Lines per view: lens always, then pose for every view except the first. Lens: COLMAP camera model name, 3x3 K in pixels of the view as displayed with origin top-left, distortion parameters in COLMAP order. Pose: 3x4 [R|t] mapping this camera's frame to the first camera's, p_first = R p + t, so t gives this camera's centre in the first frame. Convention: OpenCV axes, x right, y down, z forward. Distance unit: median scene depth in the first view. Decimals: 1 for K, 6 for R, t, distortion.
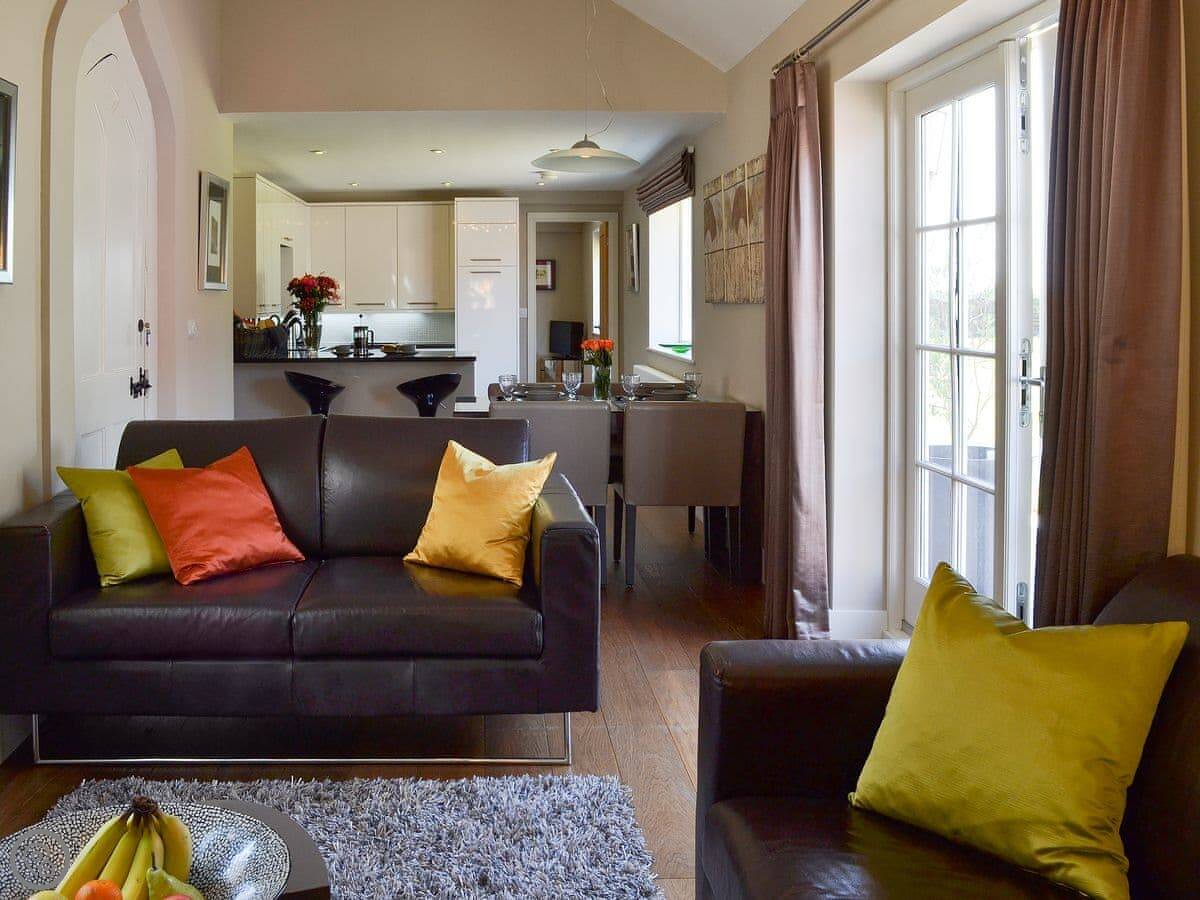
lens RADIAL K [[2020.9, 0, 600.0], [0, 2020.9, 450.0], [0, 0, 1]] dist [-0.252212, -0.057790]
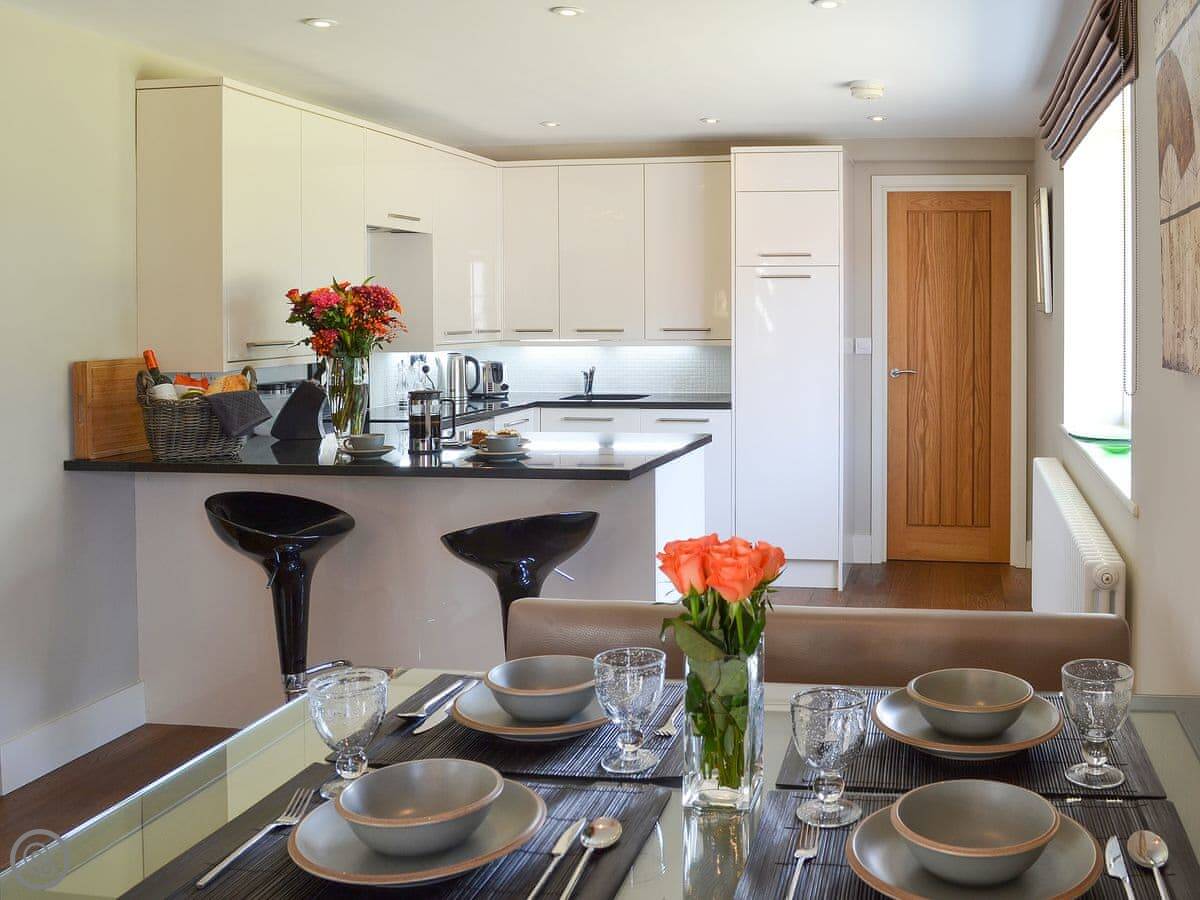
lens RADIAL K [[2020.9, 0, 600.0], [0, 2020.9, 450.0], [0, 0, 1]] dist [-0.252212, -0.057790]
pose [[0.973228, 0.015041, -0.229348, 0.024291], [-0.015691, 0.999876, -0.001009, -0.037915], [0.229304, 0.004581, 0.973344, 0.433357]]
